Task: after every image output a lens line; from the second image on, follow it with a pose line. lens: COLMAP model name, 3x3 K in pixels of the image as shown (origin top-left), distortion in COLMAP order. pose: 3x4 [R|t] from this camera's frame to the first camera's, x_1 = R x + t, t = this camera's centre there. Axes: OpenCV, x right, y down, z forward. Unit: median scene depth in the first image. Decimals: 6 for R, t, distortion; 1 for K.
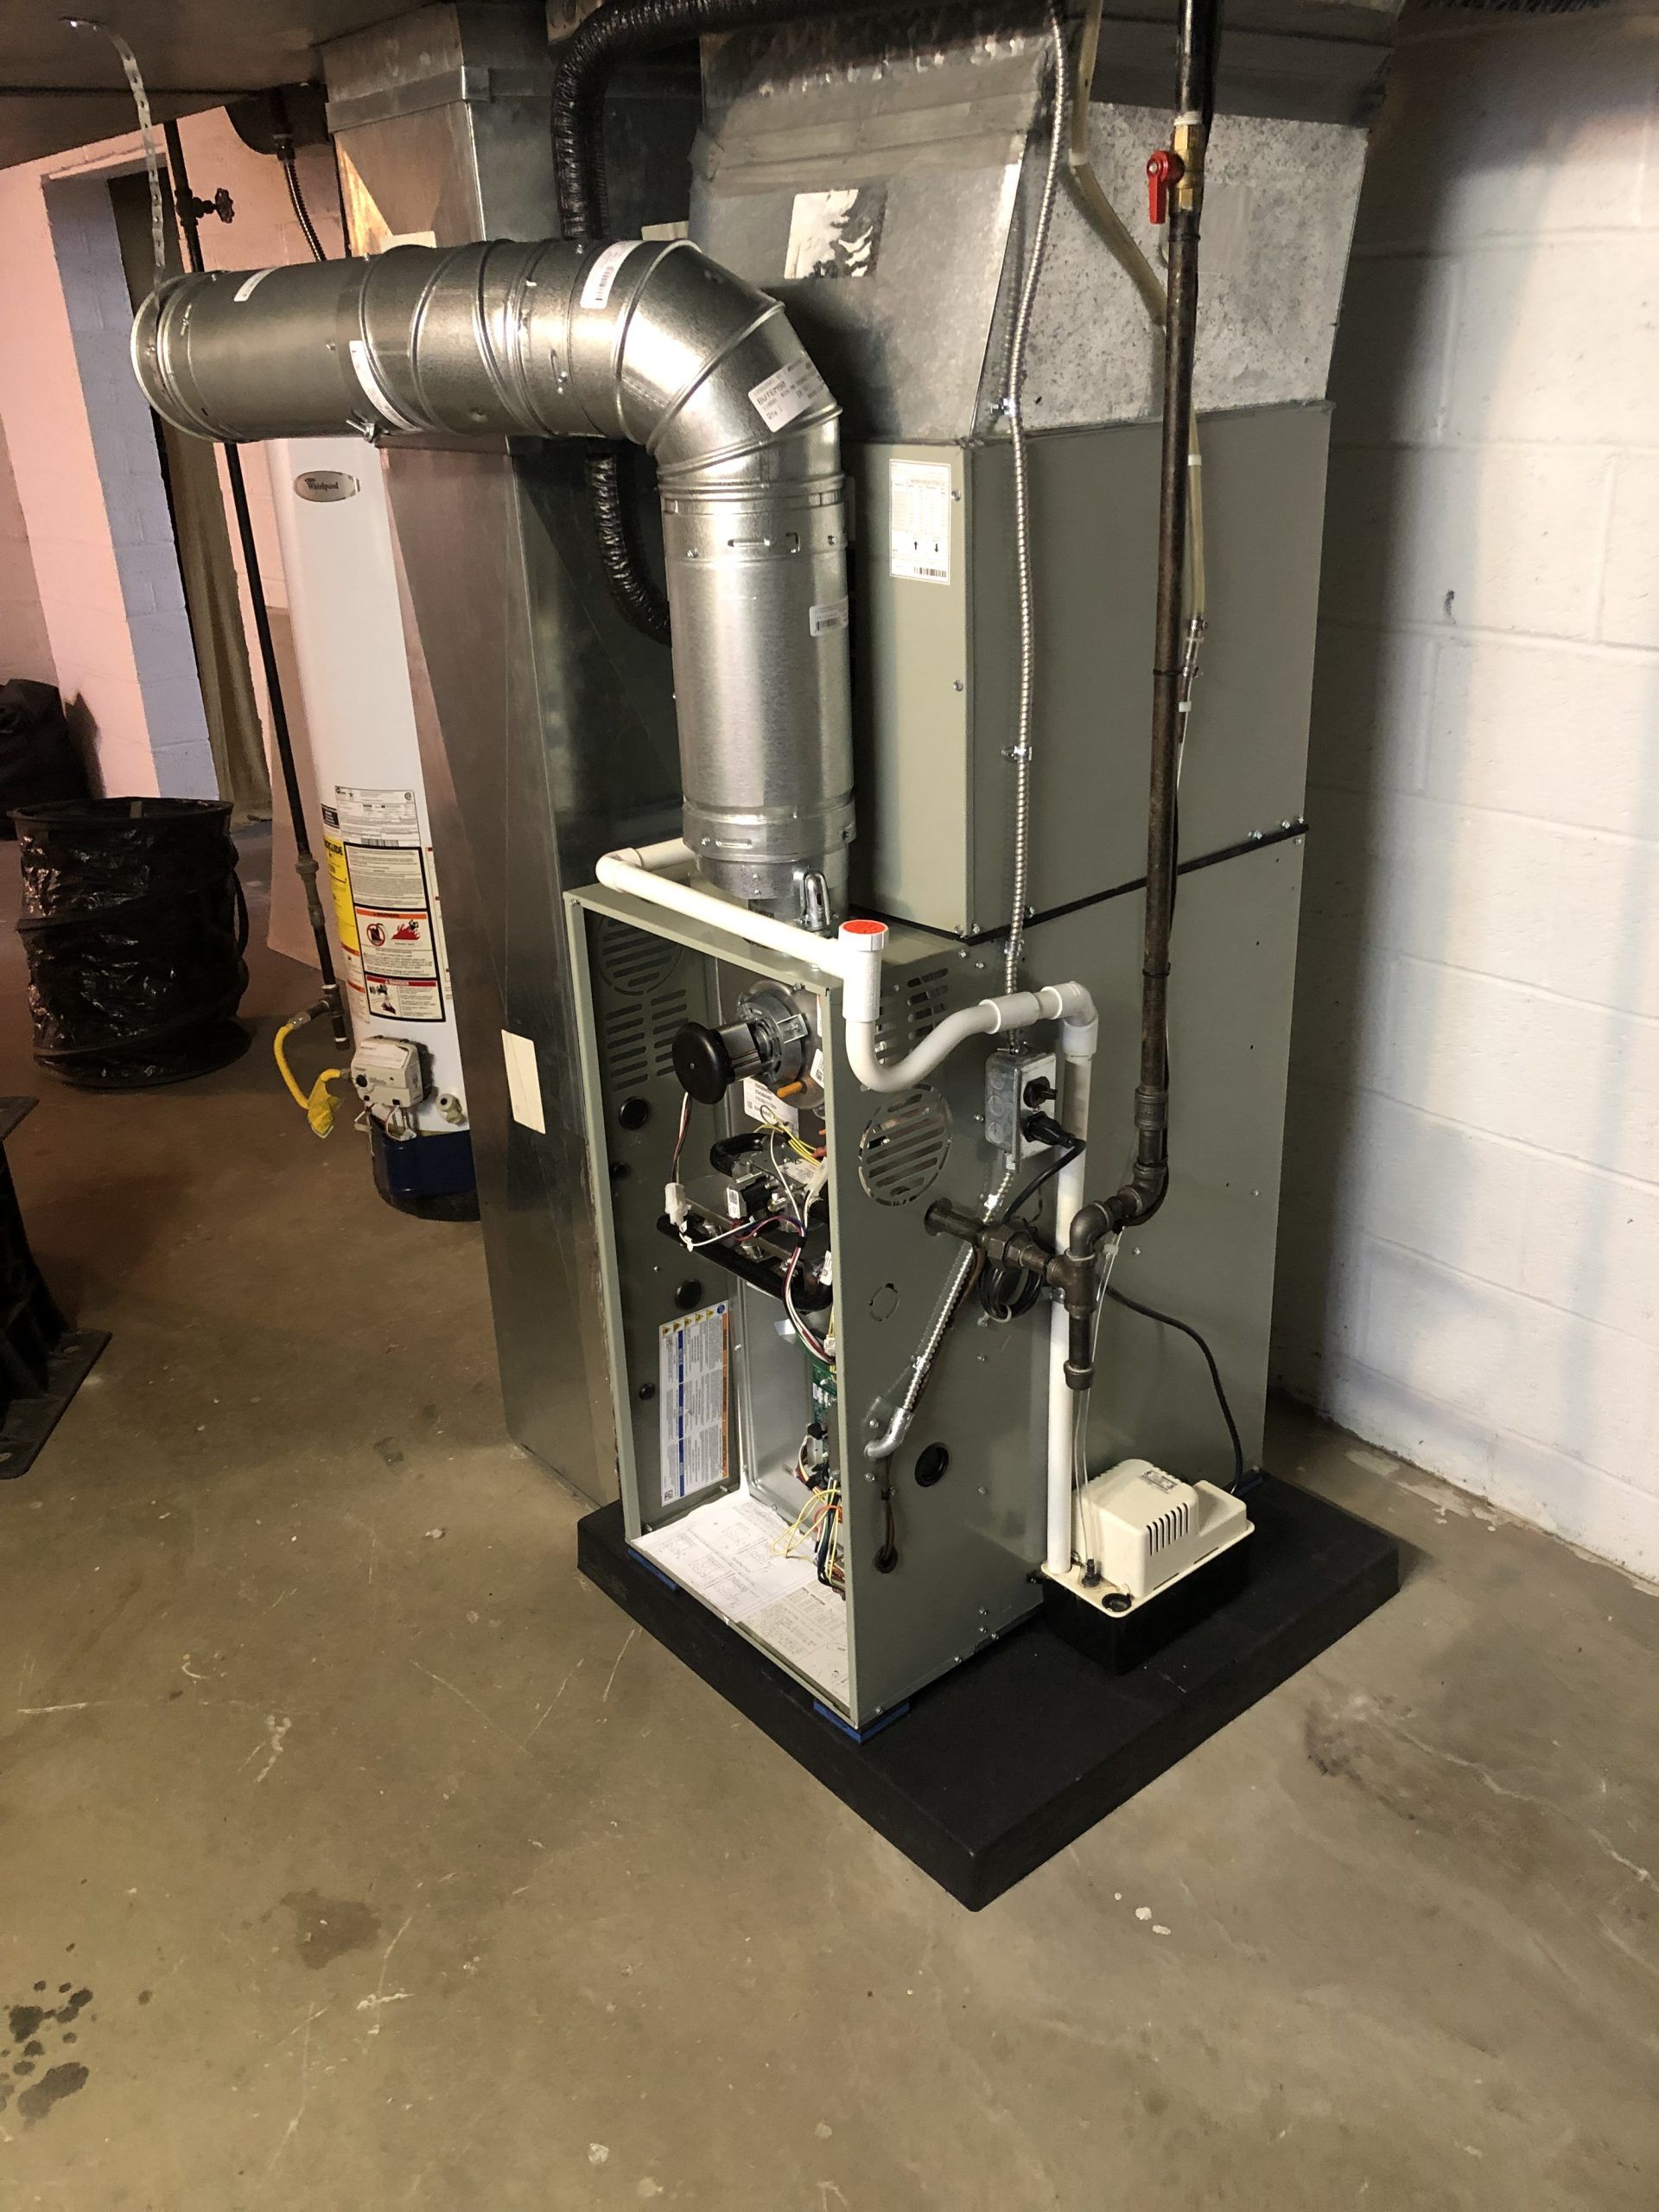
lens RADIAL K [[1798.4, 0, 826.8], [0, 1798.4, 1103.8], [0, 0, 1]] dist [0.013661, -0.012195]
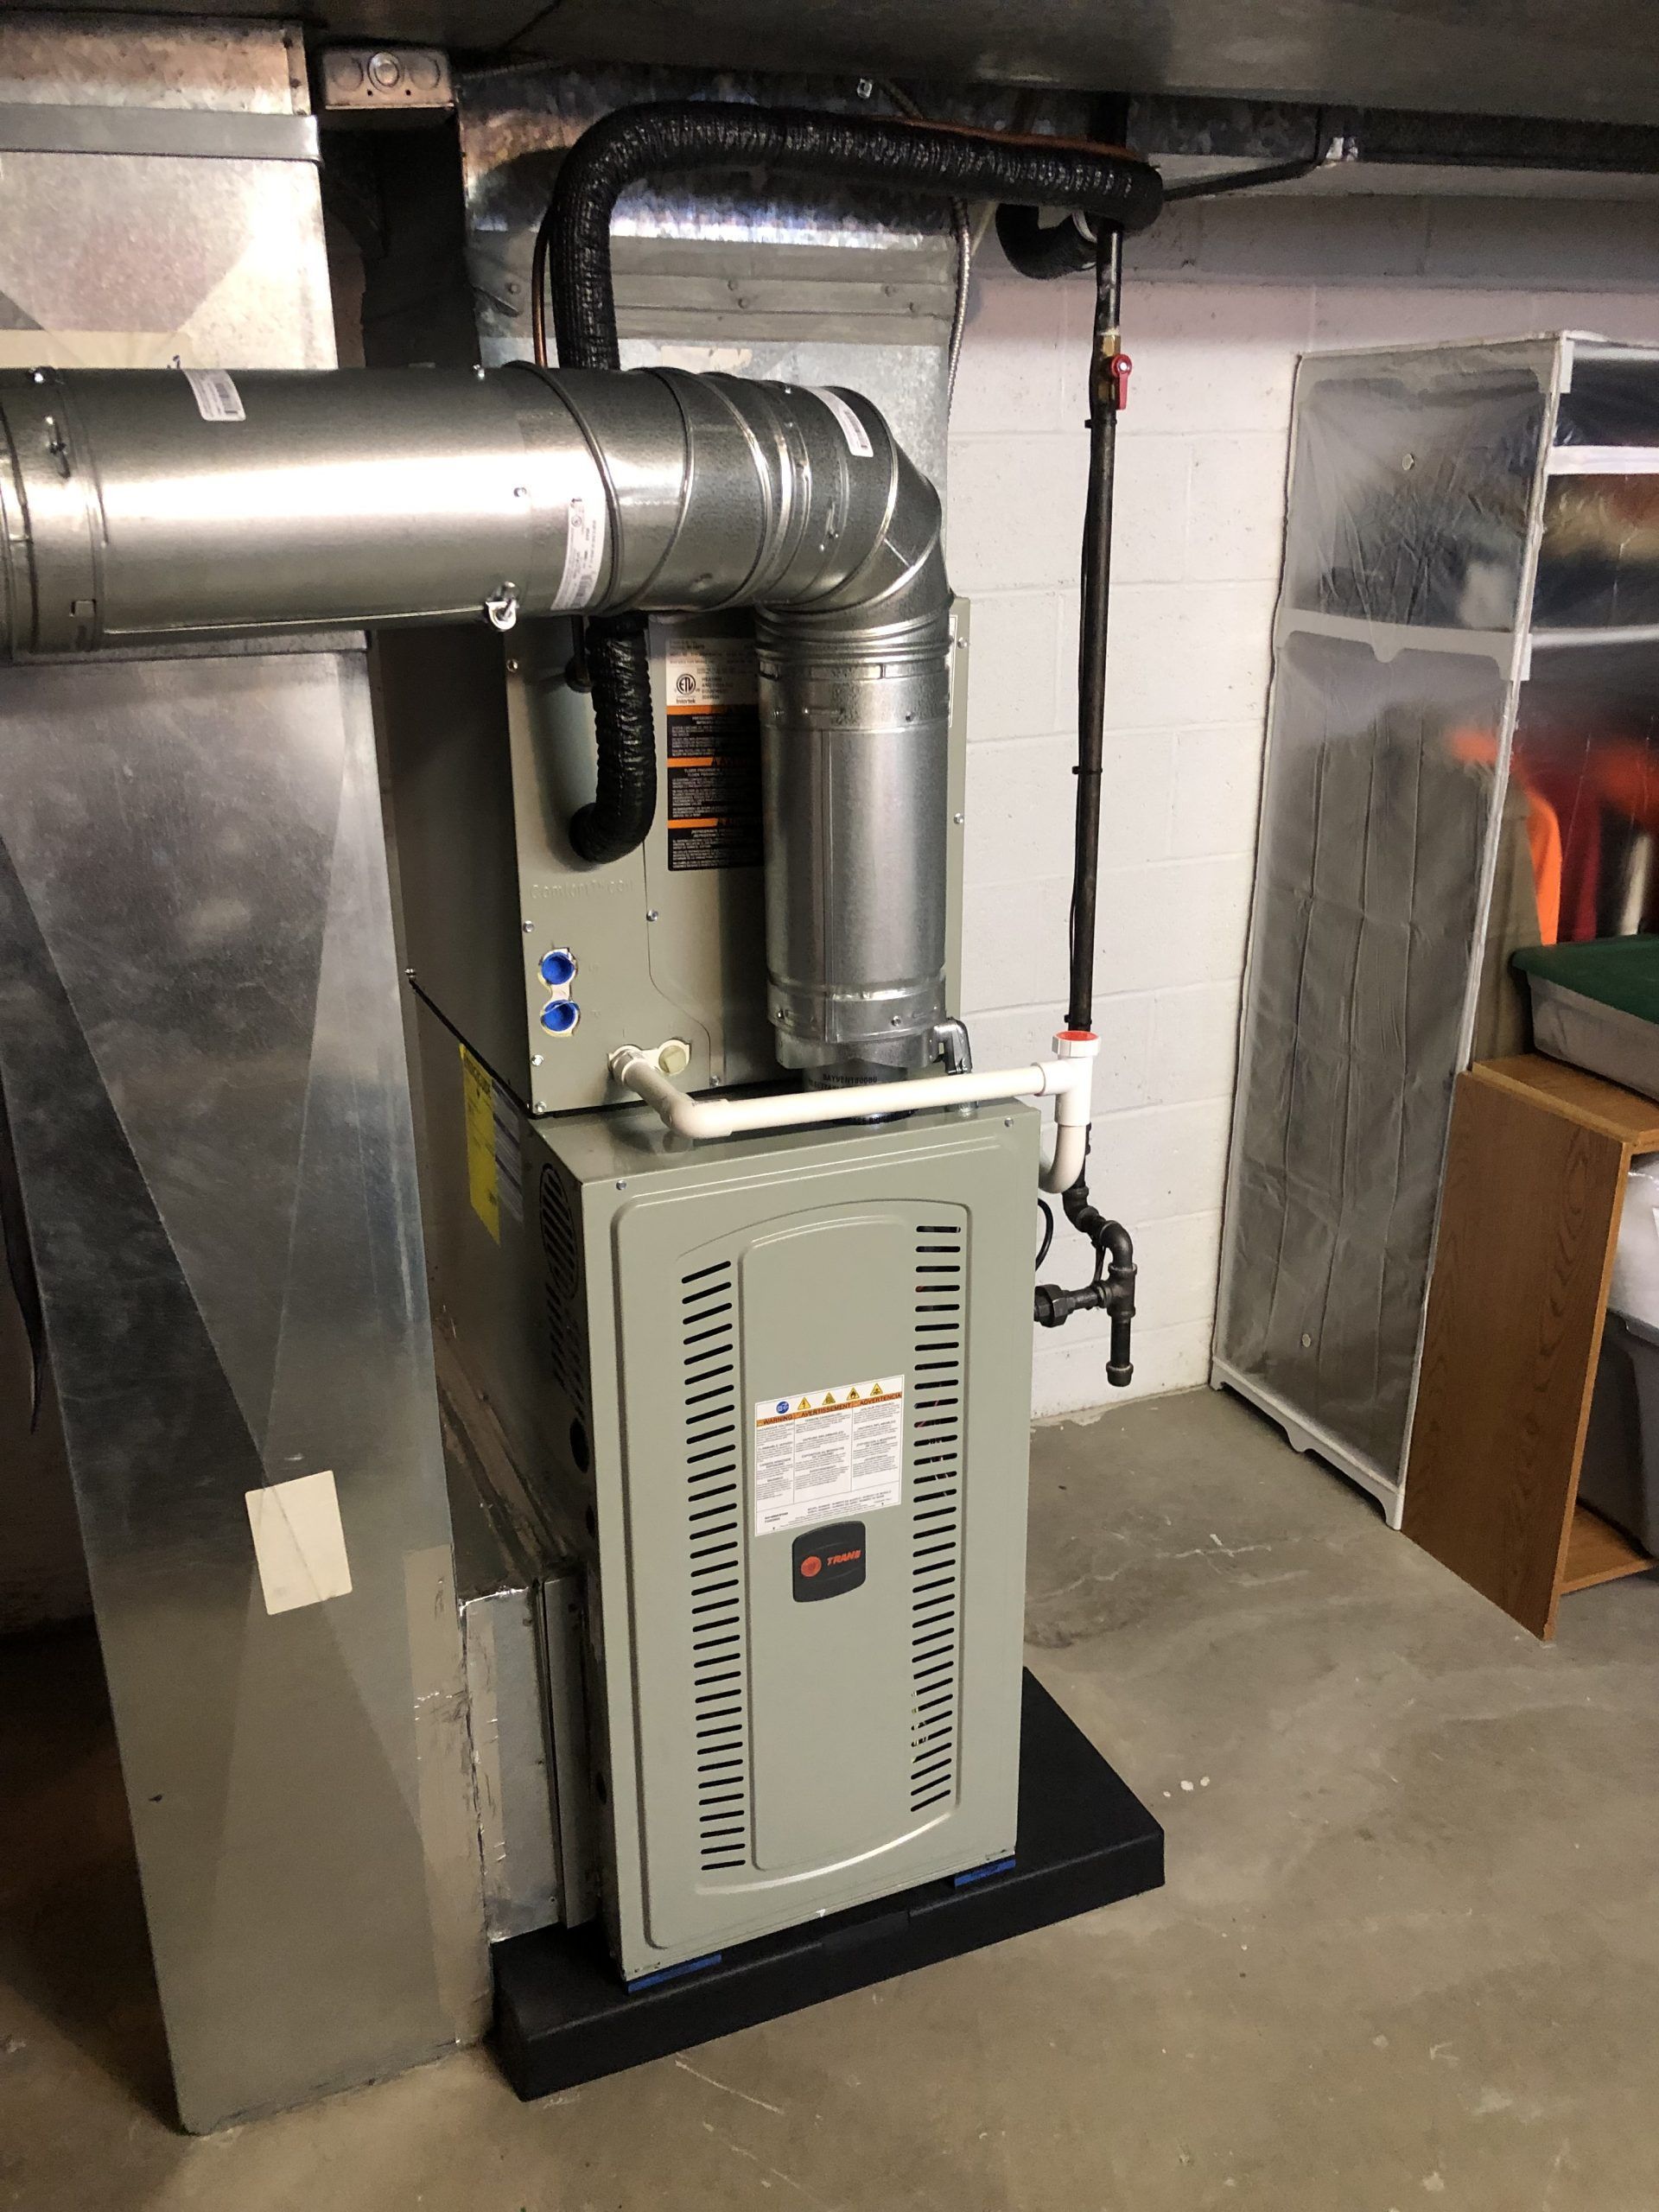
lens RADIAL K [[1798.4, 0, 814.8], [0, 1798.4, 1124.0], [0, 0, 1]] dist [0.013661, -0.012195]
pose [[0.292948, -0.292497, 0.910290, -0.875414], [0.380942, 0.908936, 0.169468, -0.250542], [-0.876964, 0.297122, 0.377695, 0.652385]]
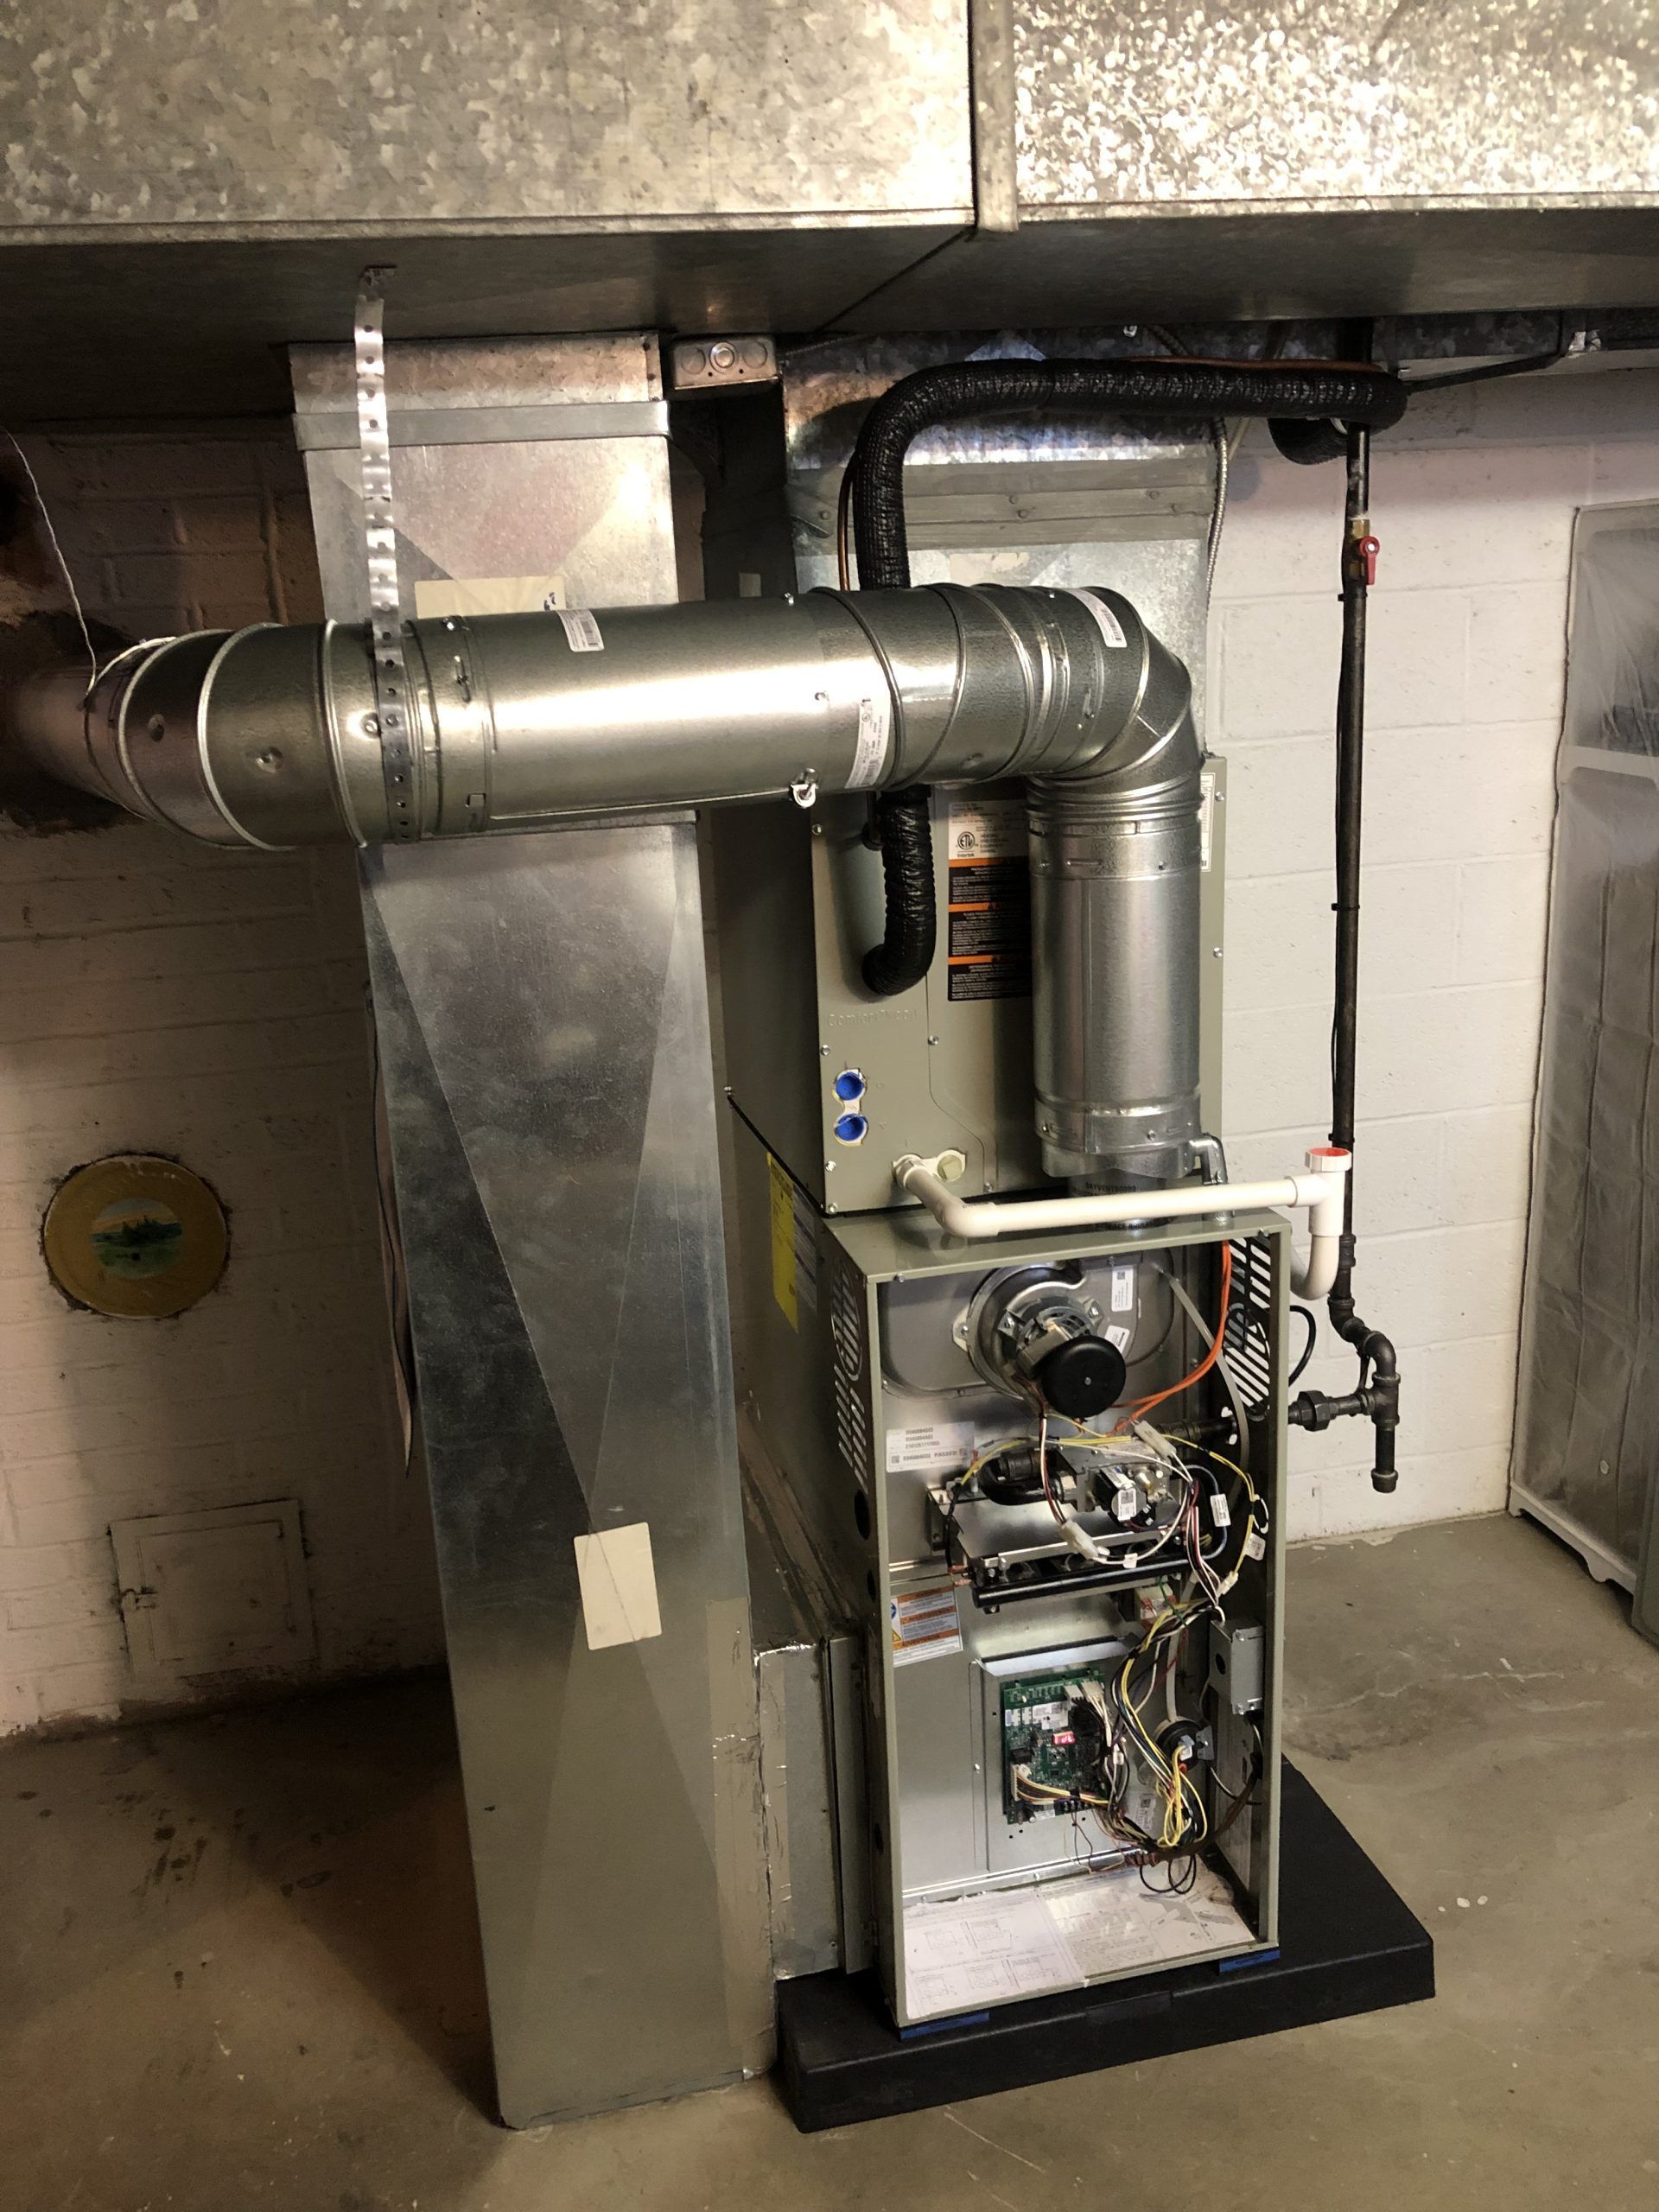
lens RADIAL K [[1798.4, 0, 820.5], [0, 1798.4, 1096.7], [0, 0, 1]] dist [0.013661, -0.012195]
pose [[0.452250, -0.213266, 0.866018, -0.965315], [0.384573, 0.922717, 0.026398, -0.246577], [-0.804719, 0.321109, 0.499316, 0.588225]]
